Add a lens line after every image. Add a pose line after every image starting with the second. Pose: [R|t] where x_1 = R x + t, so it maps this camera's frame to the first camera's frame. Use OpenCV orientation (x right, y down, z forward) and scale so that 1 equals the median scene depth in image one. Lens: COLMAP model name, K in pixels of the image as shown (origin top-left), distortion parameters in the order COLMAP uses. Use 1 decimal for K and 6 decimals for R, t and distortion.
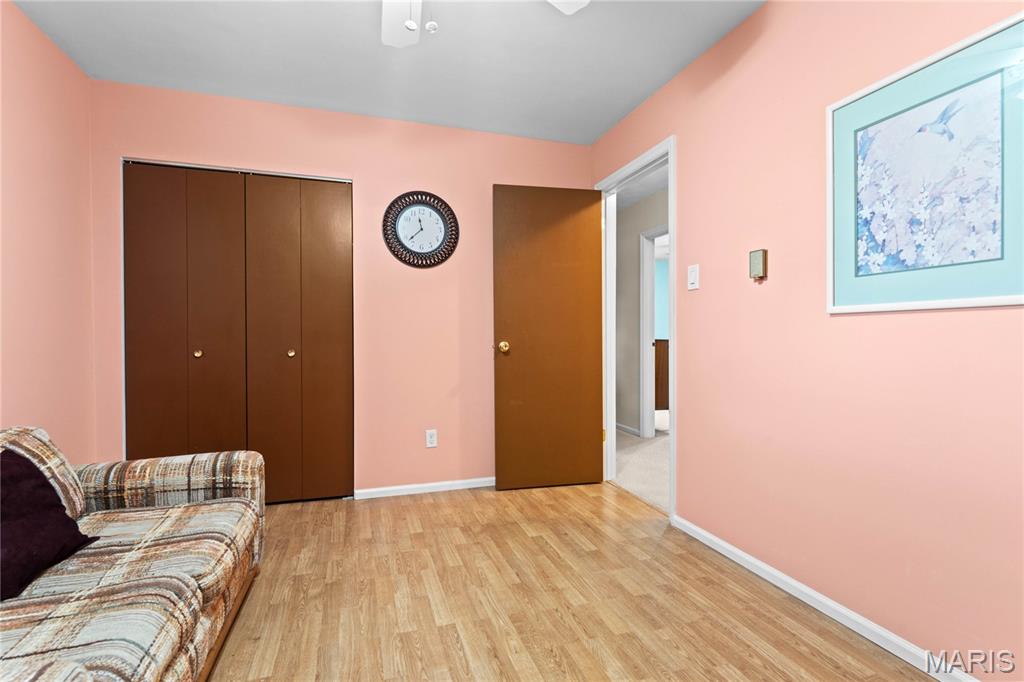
lens RADIAL K [[475.3, 0, 509.9], [0, 475.3, 339.7], [0, 0, 1]] dist [-0.001574, -0.000567]
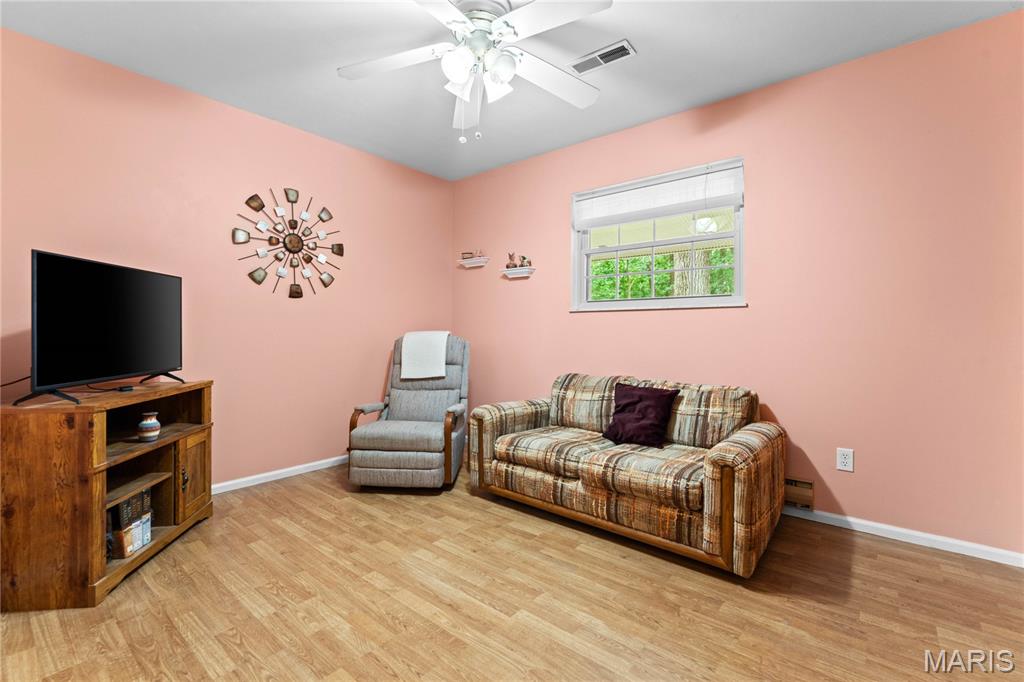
lens RADIAL K [[439.5, 0, 510.0], [0, 439.5, 334.0], [0, 0, 1]] dist [0.000856, 0.000097]
pose [[-0.841167, 0.006059, -0.540741, 0.376450], [-0.001321, 0.999911, 0.013260, -0.008898], [0.540773, 0.011868, -0.841085, 1.754556]]
